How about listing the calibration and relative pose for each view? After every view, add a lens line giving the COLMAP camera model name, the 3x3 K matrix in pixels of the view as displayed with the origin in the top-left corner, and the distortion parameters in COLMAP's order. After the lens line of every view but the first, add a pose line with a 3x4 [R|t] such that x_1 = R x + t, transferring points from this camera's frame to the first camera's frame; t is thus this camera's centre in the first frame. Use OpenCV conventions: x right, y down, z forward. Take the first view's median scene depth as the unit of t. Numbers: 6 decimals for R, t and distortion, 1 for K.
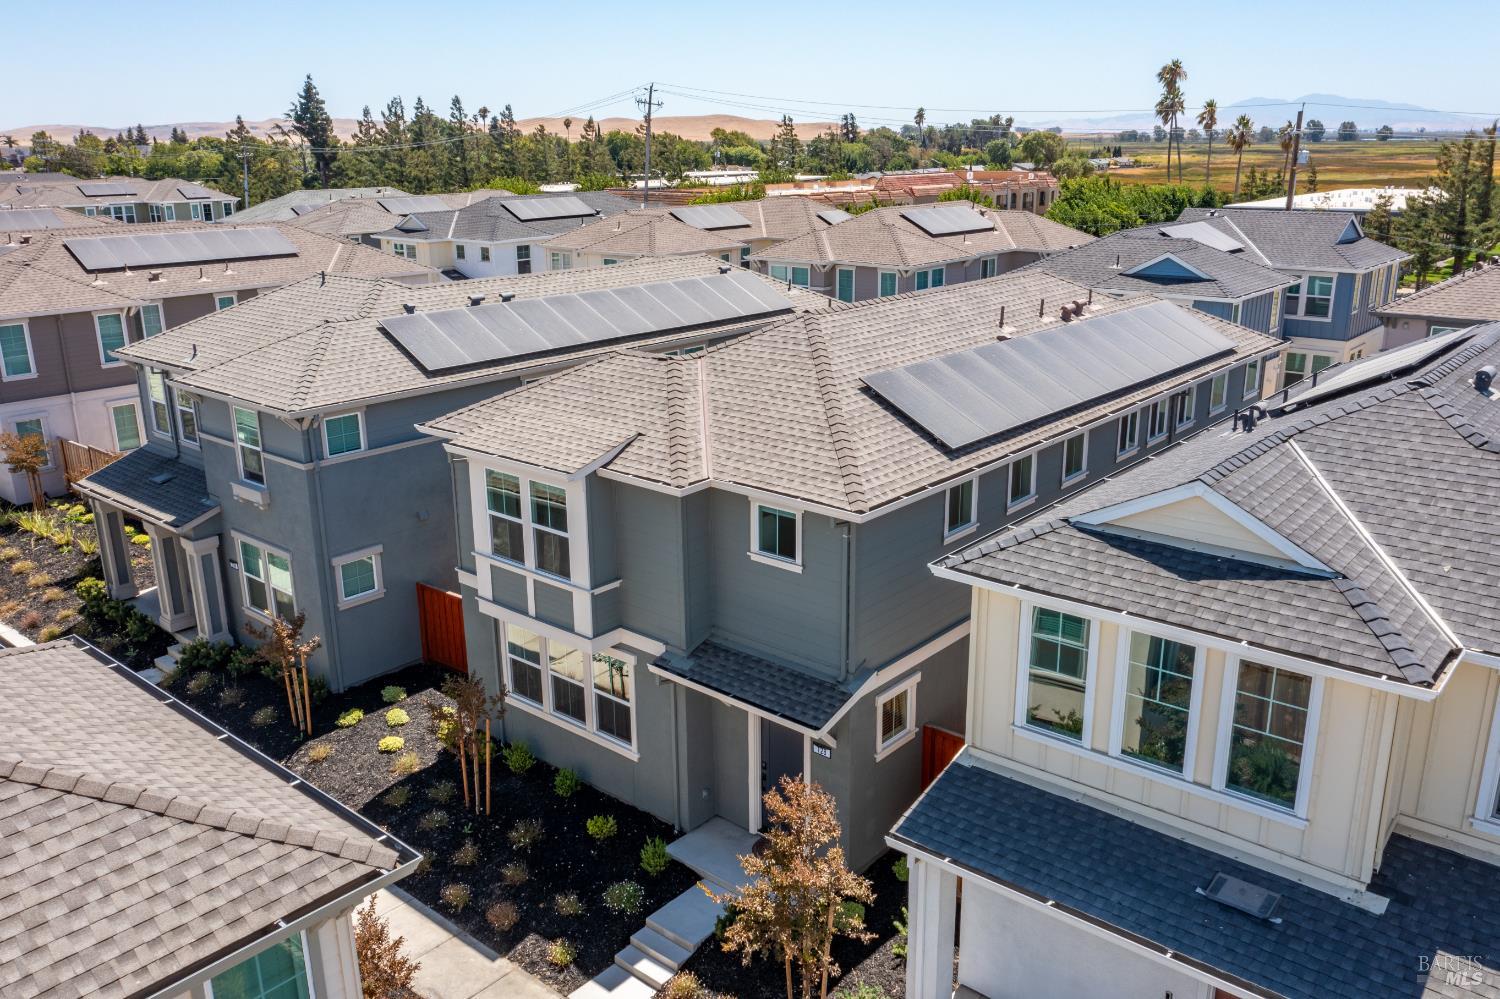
lens RADIAL K [[1188.1, 0, 750.0], [0, 1188.1, 499.5], [0, 0, 1]] dist [-0.004497, -0.002255]
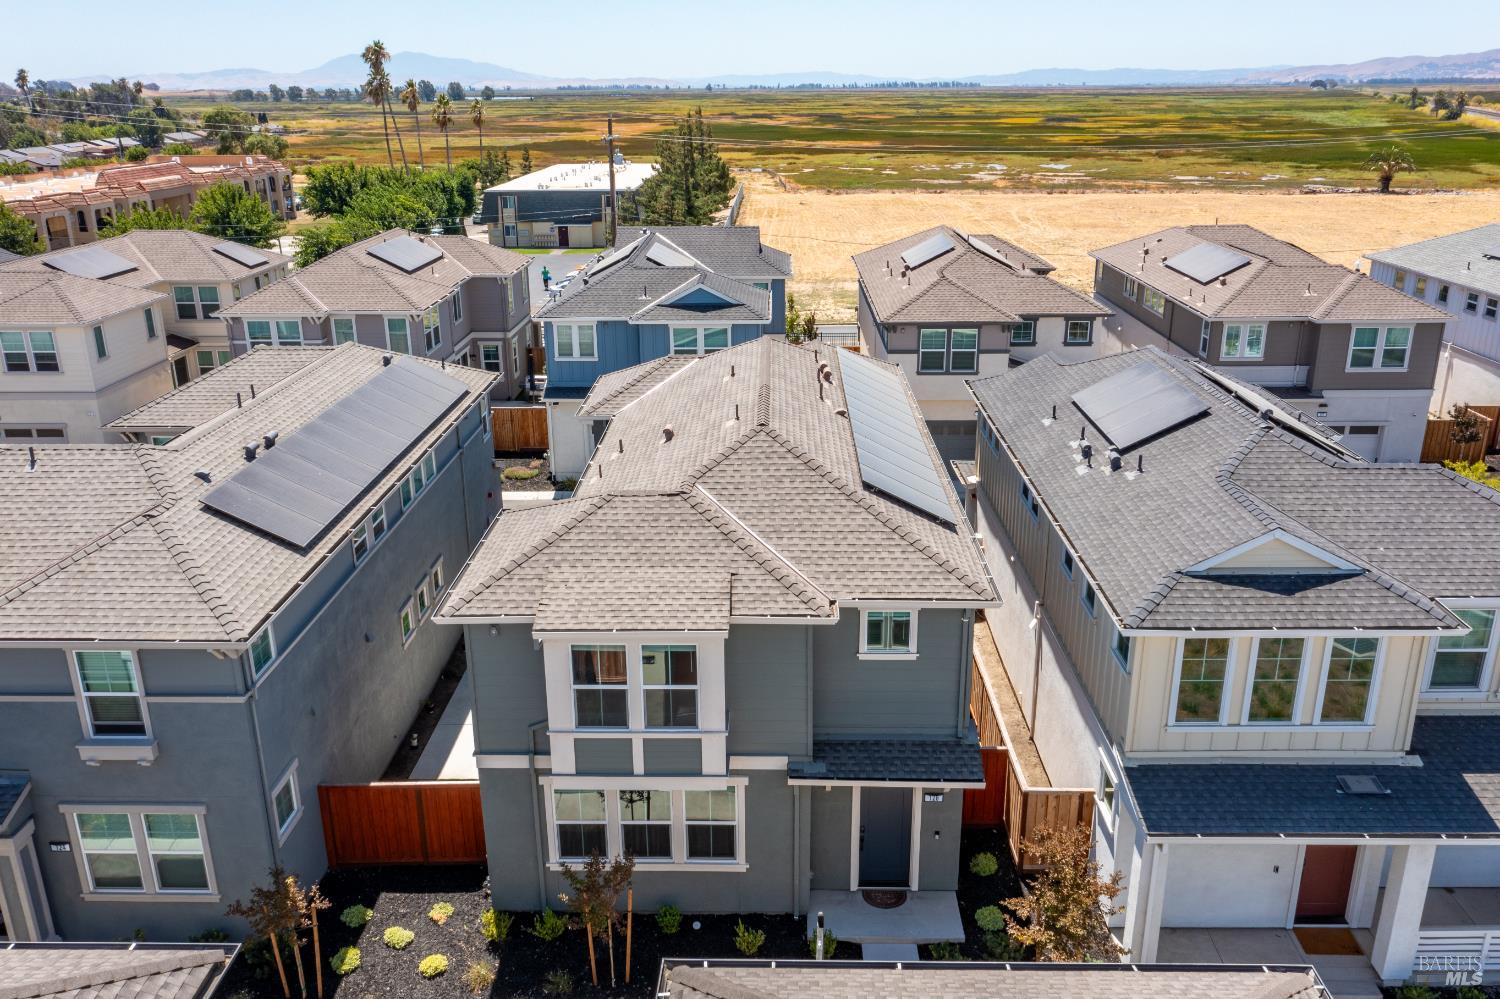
lens RADIAL K [[1186.9, 0, 750.0], [0, 1186.9, 499.5], [0, 0, 1]] dist [-0.000509, 0.009370]
pose [[0.774473, -0.204834, 0.598527, -0.671267], [0.185496, 0.978071, 0.094699, -0.208226], [-0.604799, 0.037683, 0.795486, 0.141842]]
